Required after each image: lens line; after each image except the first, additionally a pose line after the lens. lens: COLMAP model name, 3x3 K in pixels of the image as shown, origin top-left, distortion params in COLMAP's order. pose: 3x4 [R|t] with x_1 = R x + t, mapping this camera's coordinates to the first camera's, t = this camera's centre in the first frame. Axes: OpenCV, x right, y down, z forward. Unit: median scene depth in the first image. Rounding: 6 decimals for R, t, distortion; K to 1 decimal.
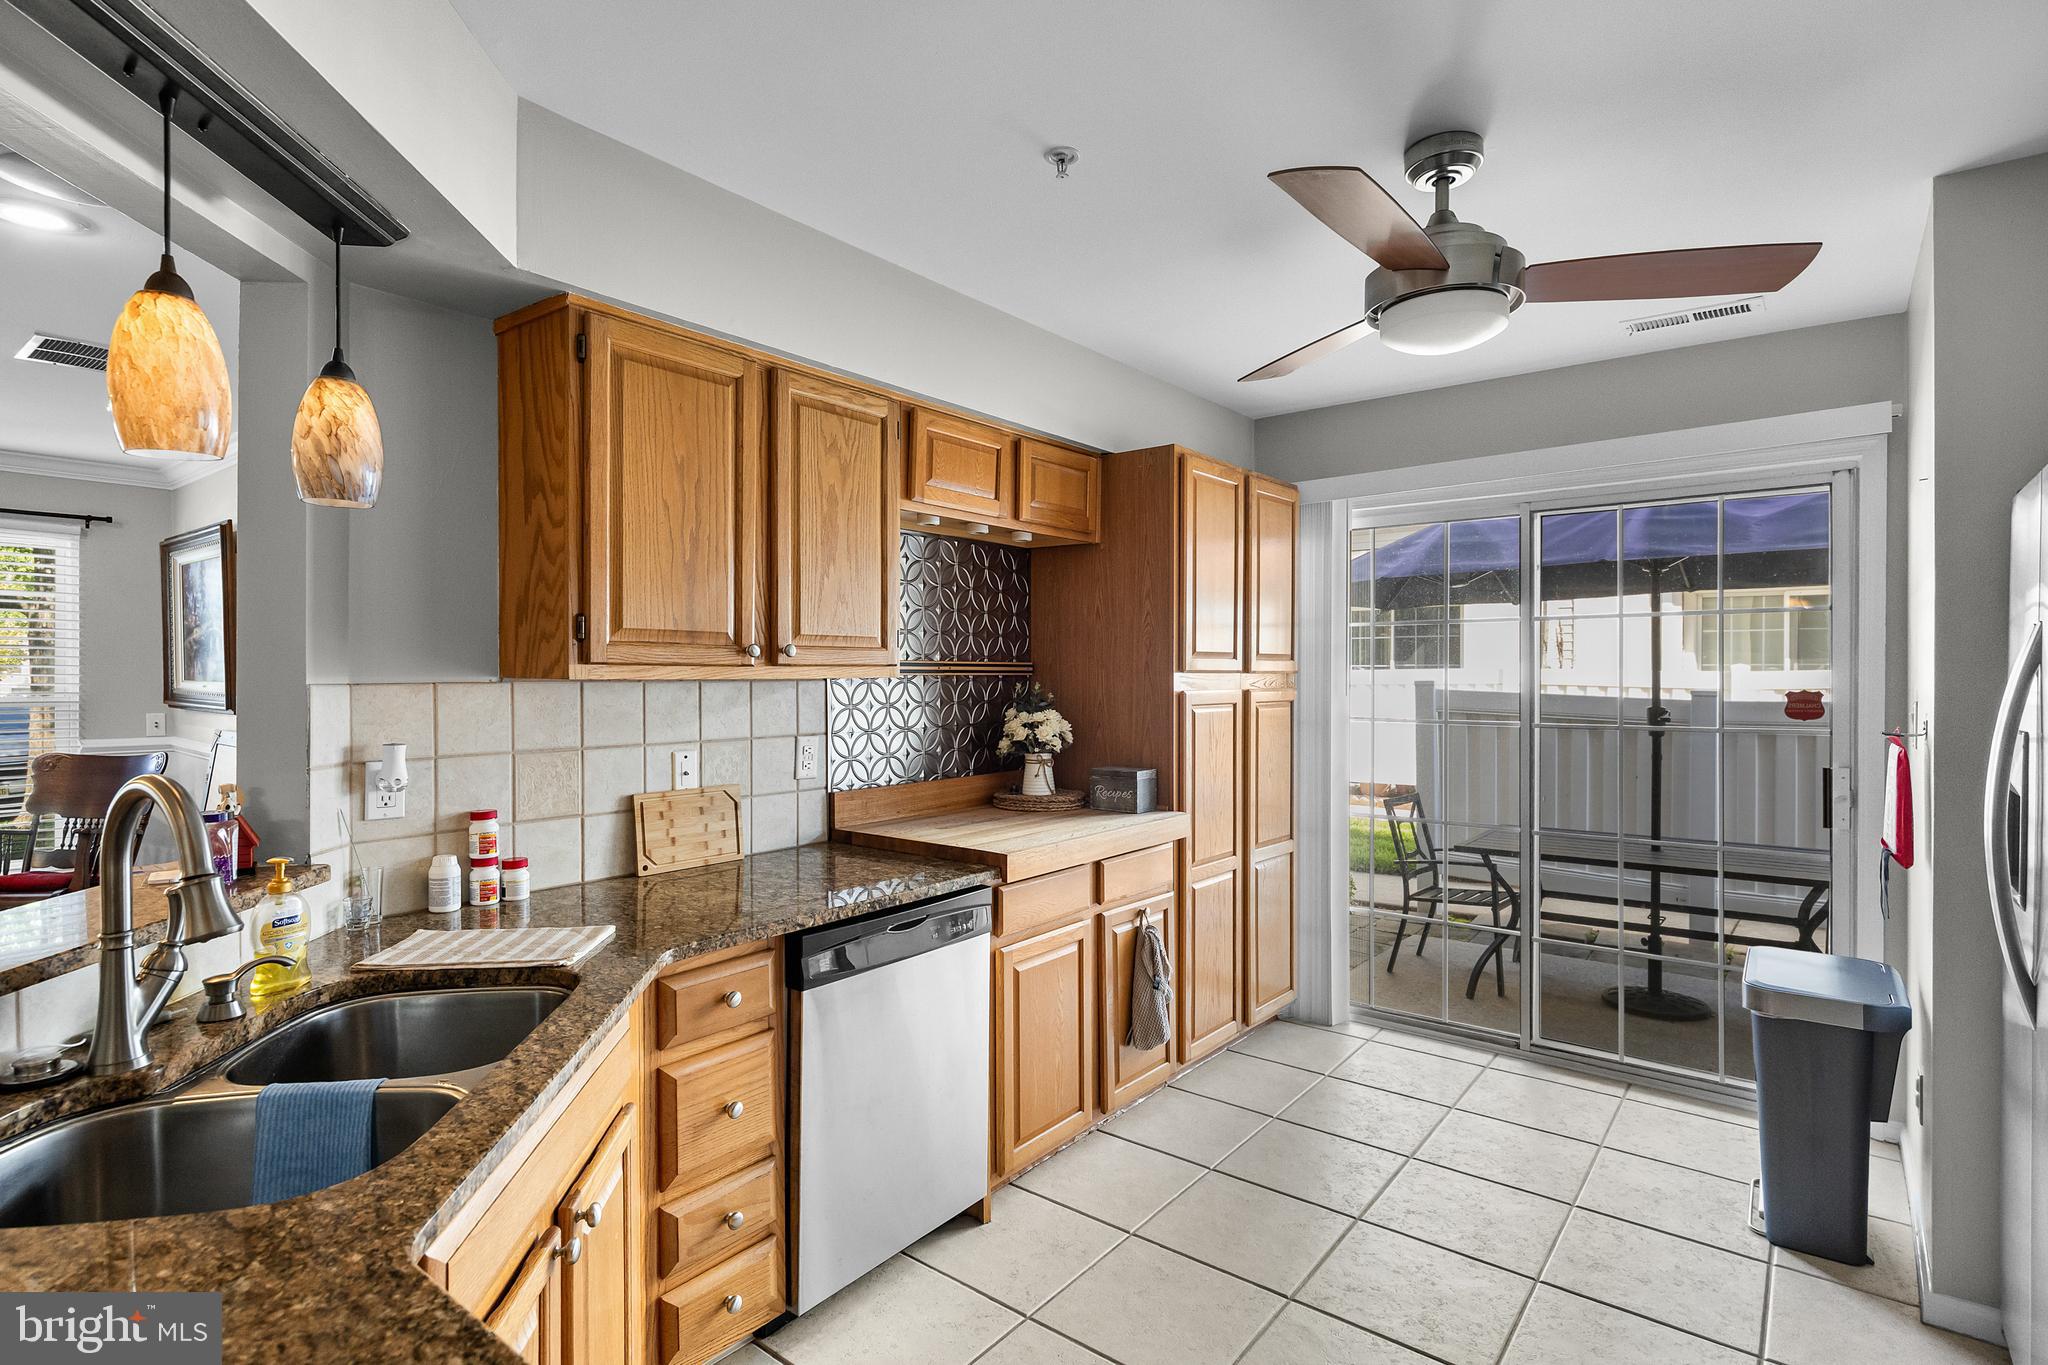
lens RADIAL K [[1002.7, 0, 1023.0], [0, 1002.7, 674.1], [0, 0, 1]] dist [-0.004390, -0.001050]
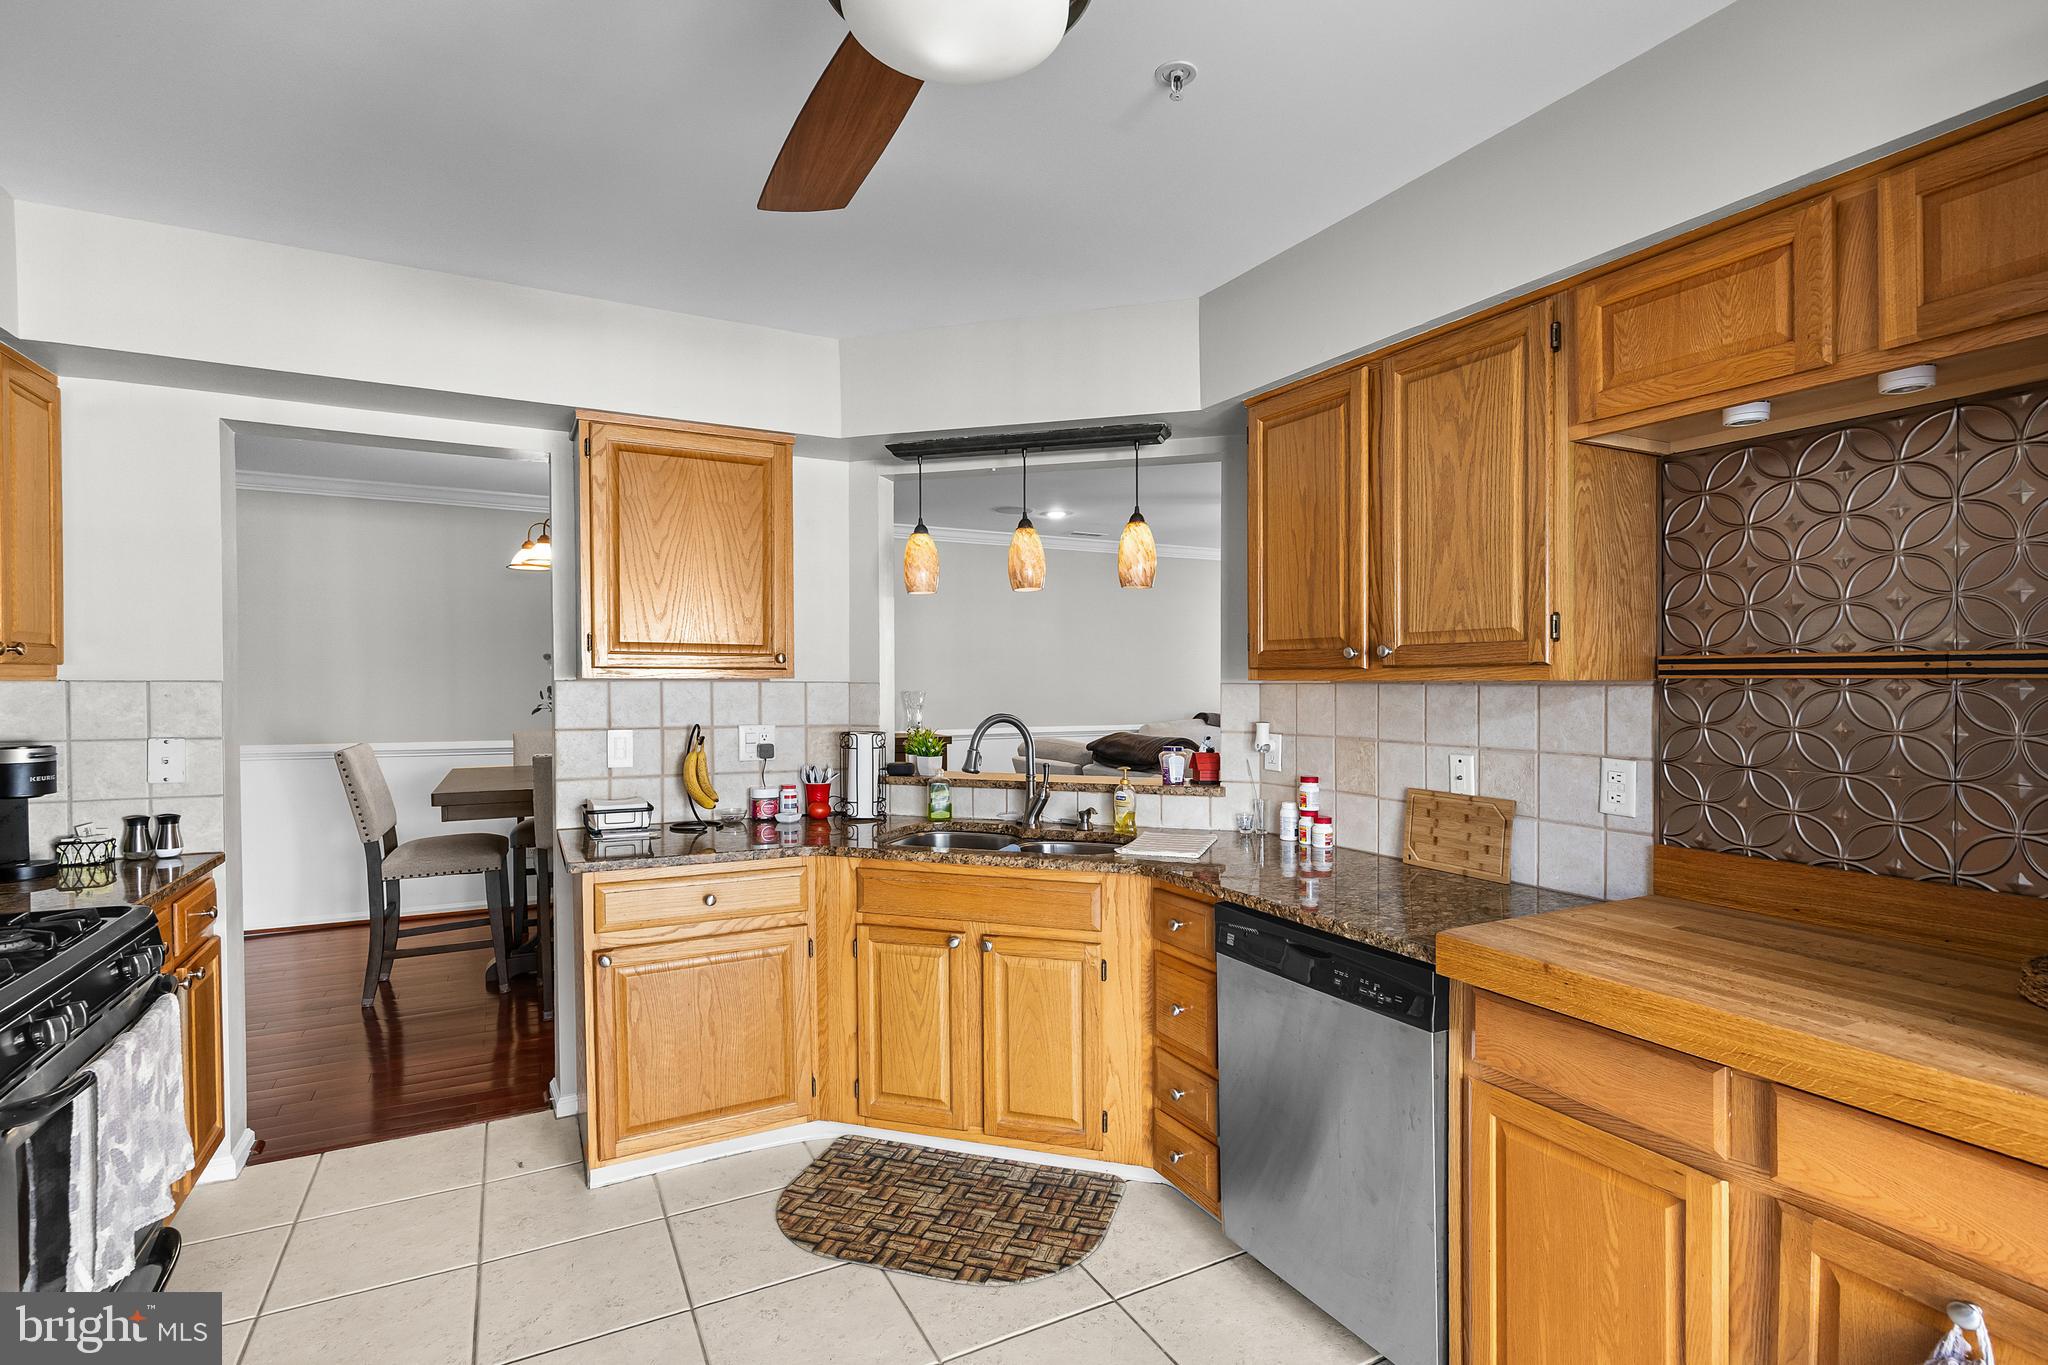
lens RADIAL K [[954.8, 0, 1020.9], [0, 954.8, 688.3], [0, 0, 1]] dist [-0.001142, 0.000083]
pose [[-0.387414, 0.004205, -0.921896, 0.711626], [-0.004647, 0.999968, 0.006514, 0.007410], [0.921894, 0.006807, -0.387382, 0.989933]]
